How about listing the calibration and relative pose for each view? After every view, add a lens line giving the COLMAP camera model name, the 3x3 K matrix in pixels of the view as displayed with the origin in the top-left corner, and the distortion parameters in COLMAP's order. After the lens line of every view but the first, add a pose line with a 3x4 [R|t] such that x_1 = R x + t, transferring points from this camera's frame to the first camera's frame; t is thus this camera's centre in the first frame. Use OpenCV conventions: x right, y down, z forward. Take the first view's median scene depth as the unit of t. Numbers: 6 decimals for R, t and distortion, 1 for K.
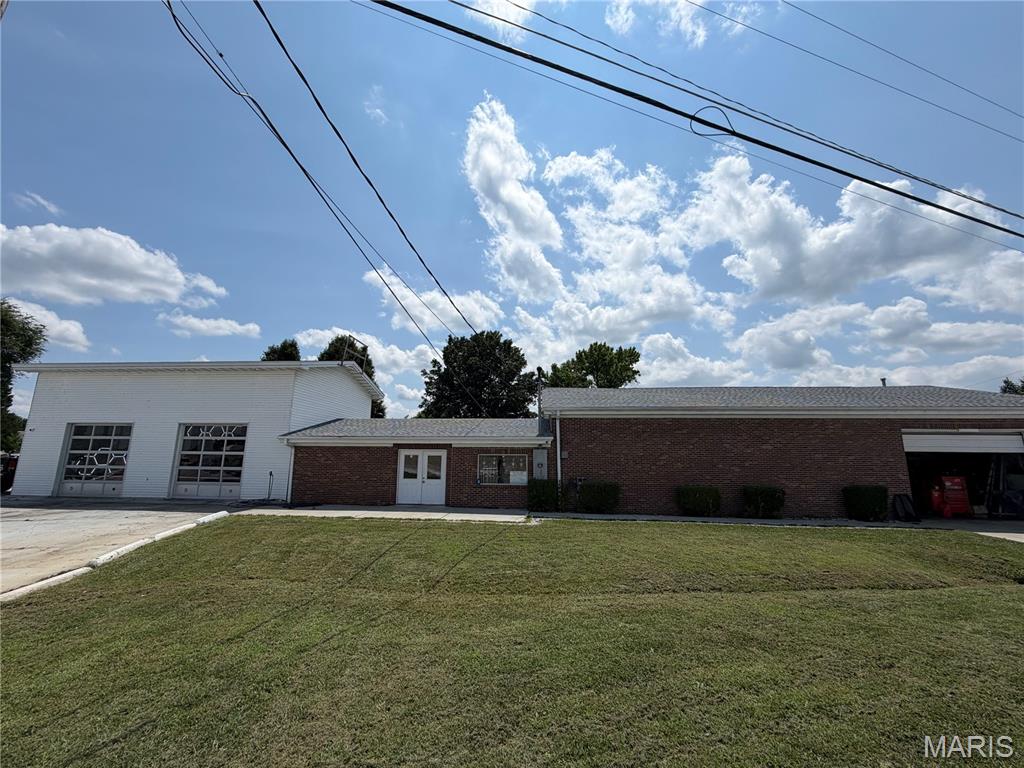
lens RADIAL K [[415.8, 0, 517.1], [0, 415.8, 382.6], [0, 0, 1]] dist [-0.000579, -0.000264]
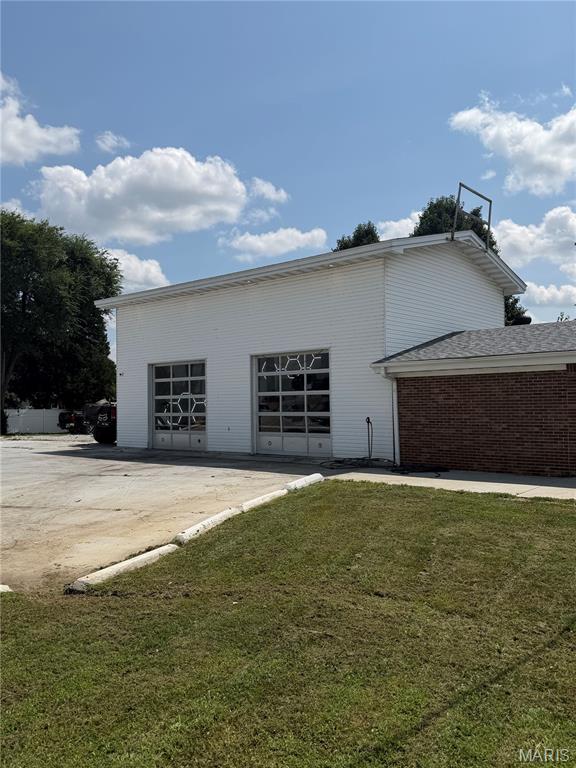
lens RADIAL K [[634.9, 0, 284.8], [0, 634.9, 379.5], [0, 0, 1]] dist [0.124887, -0.230804]
pose [[0.804612, -0.045043, -0.592090, -0.089506], [0.129579, 0.986407, 0.101050, 0.032477], [0.579490, -0.158028, 0.799512, 0.115475]]
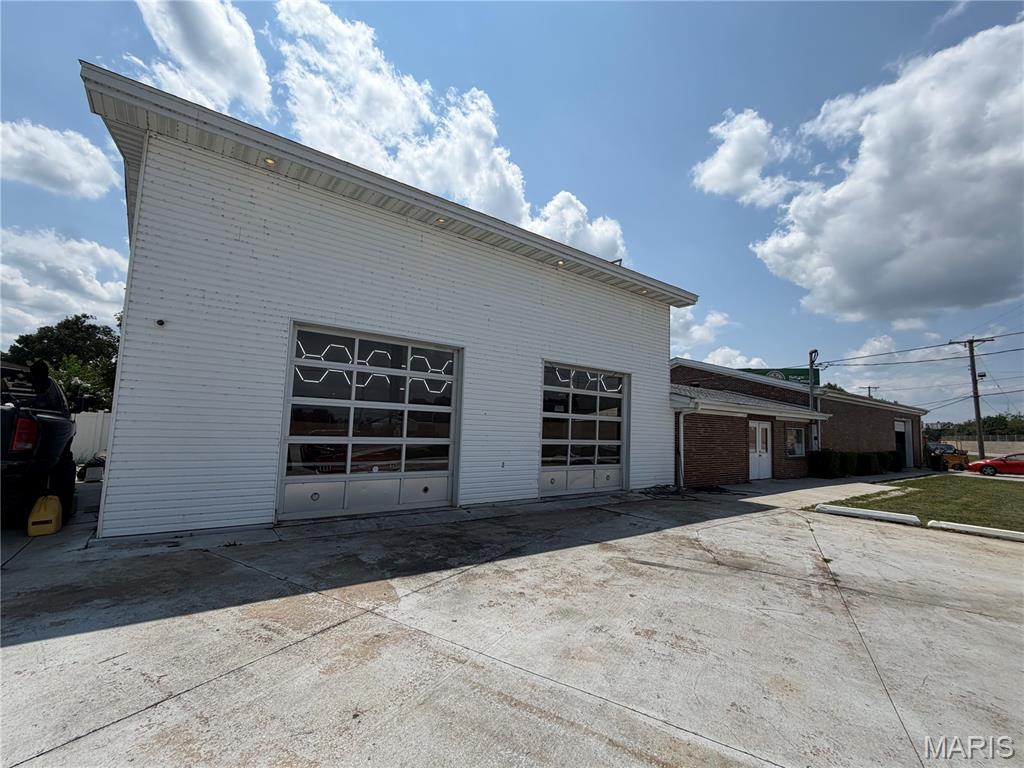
lens RADIAL K [[456.6, 0, 587.7], [0, 456.6, 385.2], [0, 0, 1]] dist [0.000270, 0.000048]
pose [[0.679812, 0.083627, 0.728603, -1.155614], [-0.162663, 0.985926, 0.038608, 0.094117], [-0.715120, -0.144763, 0.683848, 0.529392]]
